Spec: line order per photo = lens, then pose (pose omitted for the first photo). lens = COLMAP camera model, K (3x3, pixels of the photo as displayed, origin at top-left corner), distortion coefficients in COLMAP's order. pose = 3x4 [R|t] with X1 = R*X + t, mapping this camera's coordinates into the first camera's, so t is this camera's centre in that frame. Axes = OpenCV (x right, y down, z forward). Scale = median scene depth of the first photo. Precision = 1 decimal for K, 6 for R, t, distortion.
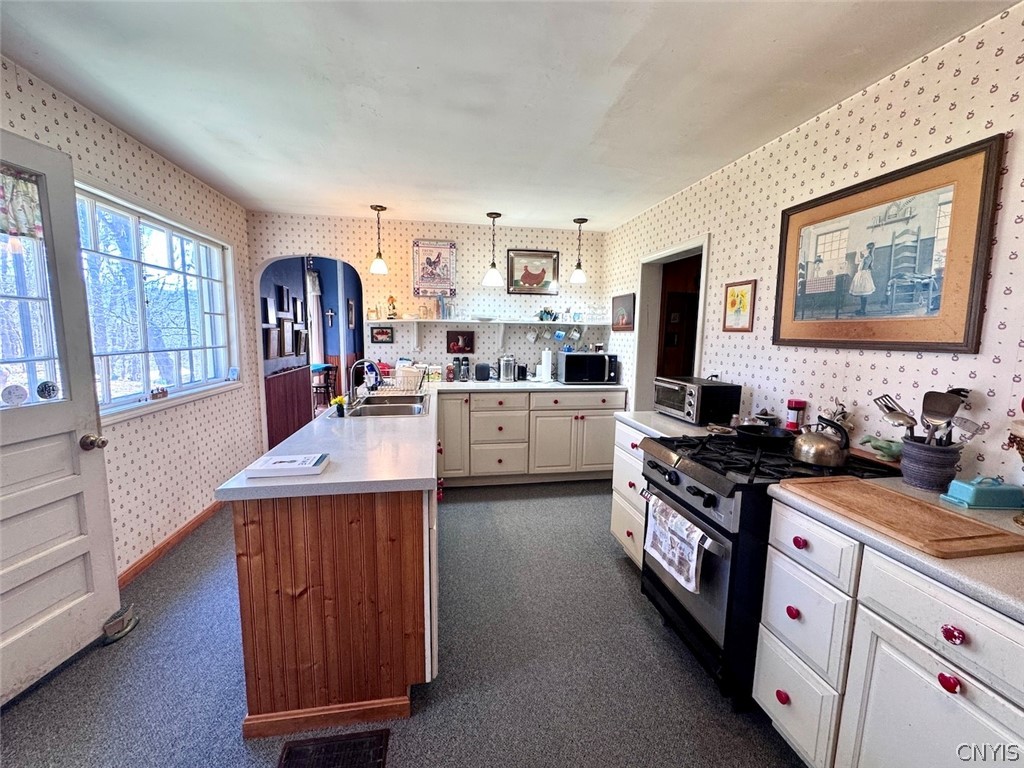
lens RADIAL K [[407.1, 0, 510.6], [0, 407.1, 382.0], [0, 0, 1]] dist [-0.001608, -0.000492]
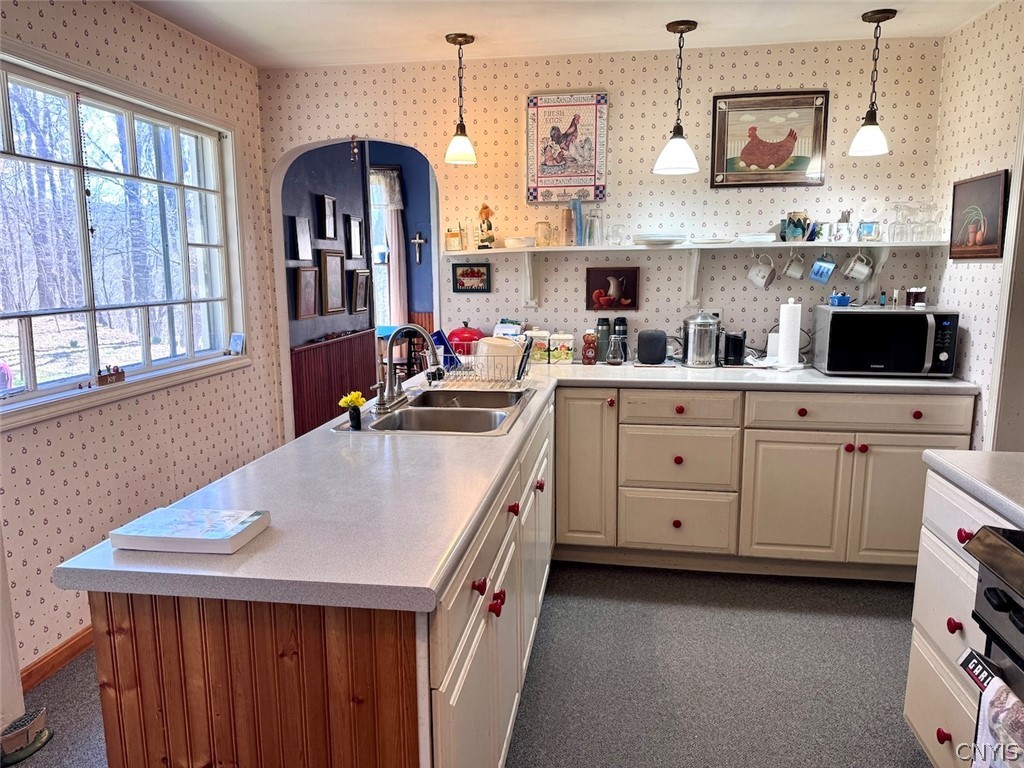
lens RADIAL K [[714.6, 0, 513.1], [0, 714.6, 386.3], [0, 0, 1]] dist [0.070590, -0.088897]
pose [[0.947007, 0.034265, -0.319382, 0.058868], [-0.020426, 0.998706, 0.046581, -0.013928], [0.320564, -0.037589, 0.946481, 0.093693]]
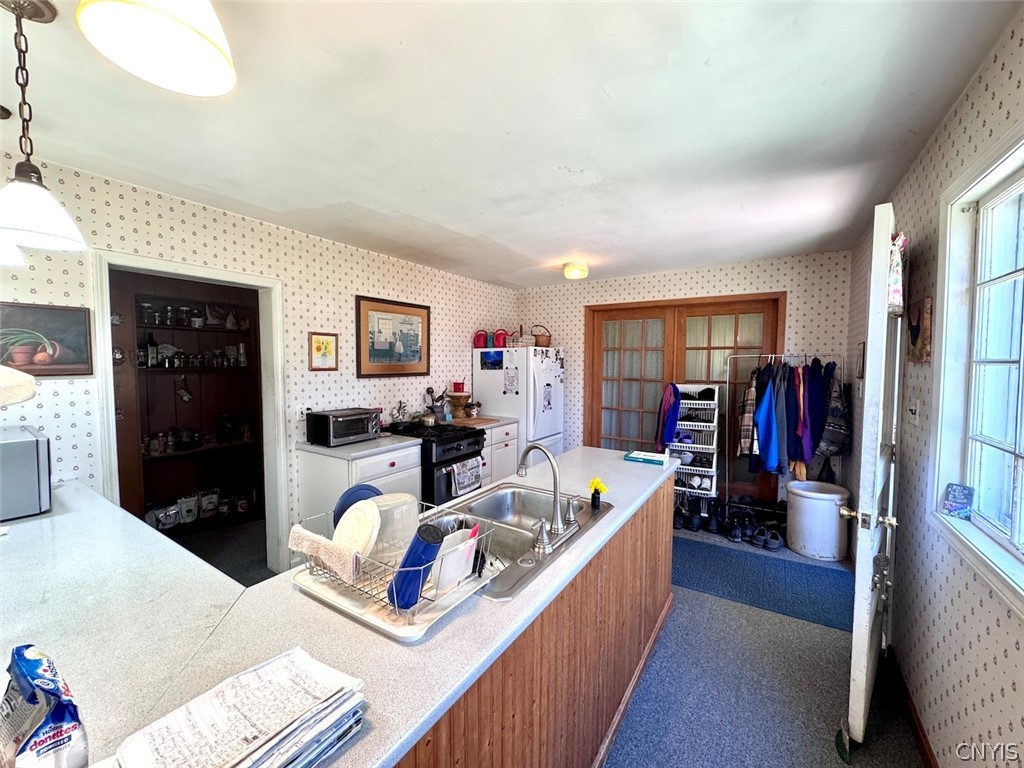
lens RADIAL K [[407.1, 0, 510.6], [0, 407.1, 382.0], [0, 0, 1]] dist [-0.001608, -0.000492]
pose [[-0.730666, -0.051719, 0.680773, -0.484810], [0.072257, 0.985668, 0.152435, -0.154867], [-0.678901, 0.160570, -0.716457, 0.976638]]
